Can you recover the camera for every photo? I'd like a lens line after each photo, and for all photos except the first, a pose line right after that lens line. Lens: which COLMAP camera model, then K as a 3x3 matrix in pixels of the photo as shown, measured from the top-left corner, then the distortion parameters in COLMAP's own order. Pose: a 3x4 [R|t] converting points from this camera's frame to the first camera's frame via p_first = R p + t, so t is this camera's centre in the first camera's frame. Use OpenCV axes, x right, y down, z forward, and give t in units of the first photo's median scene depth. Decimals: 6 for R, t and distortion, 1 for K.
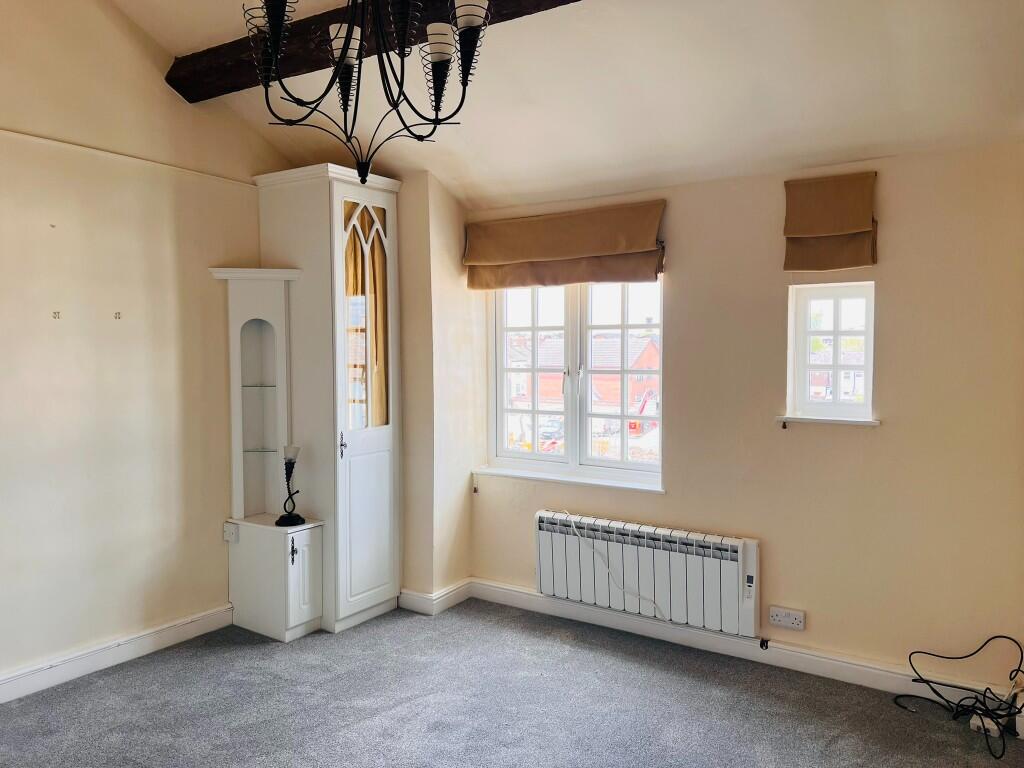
lens RADIAL K [[789.6, 0, 512.0], [0, 789.6, 384.0], [0, 0, 1]] dist [0.077248, -0.001519]
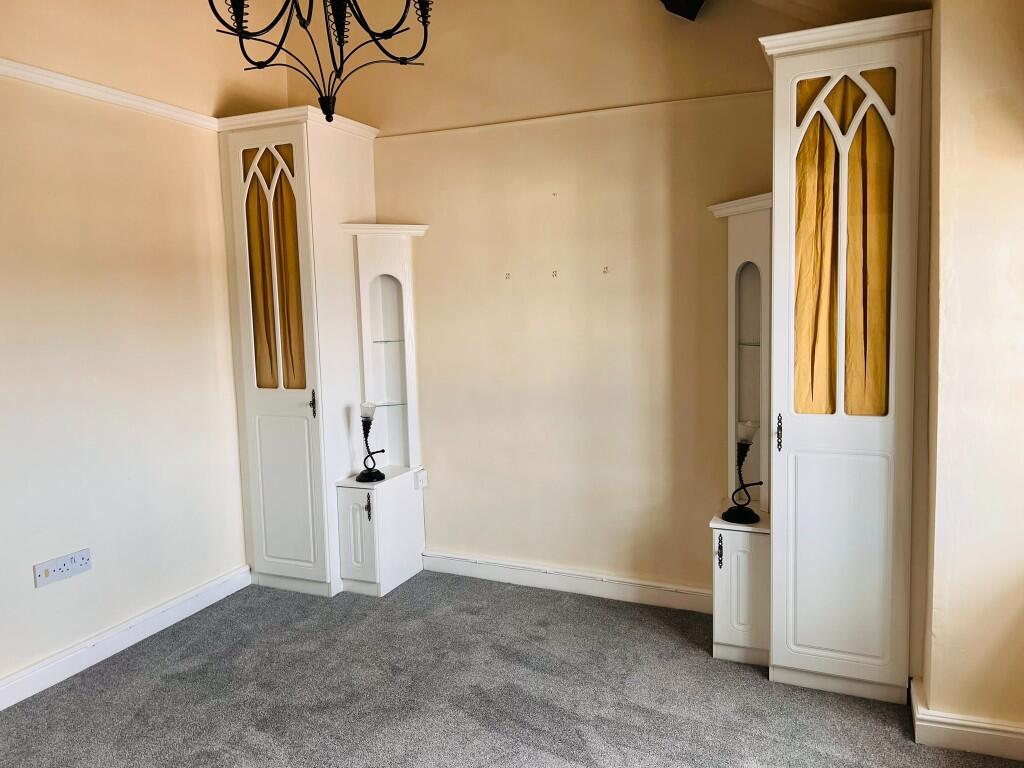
lens RADIAL K [[782.8, 0, 512.0], [0, 782.8, 384.0], [0, 0, 1]] dist [0.036573, -0.005959]
pose [[0.164758, 0.096440, -0.981608, 0.466104], [-0.028663, 0.995256, 0.092970, -0.027490], [0.985917, 0.012818, 0.166741, 0.676042]]
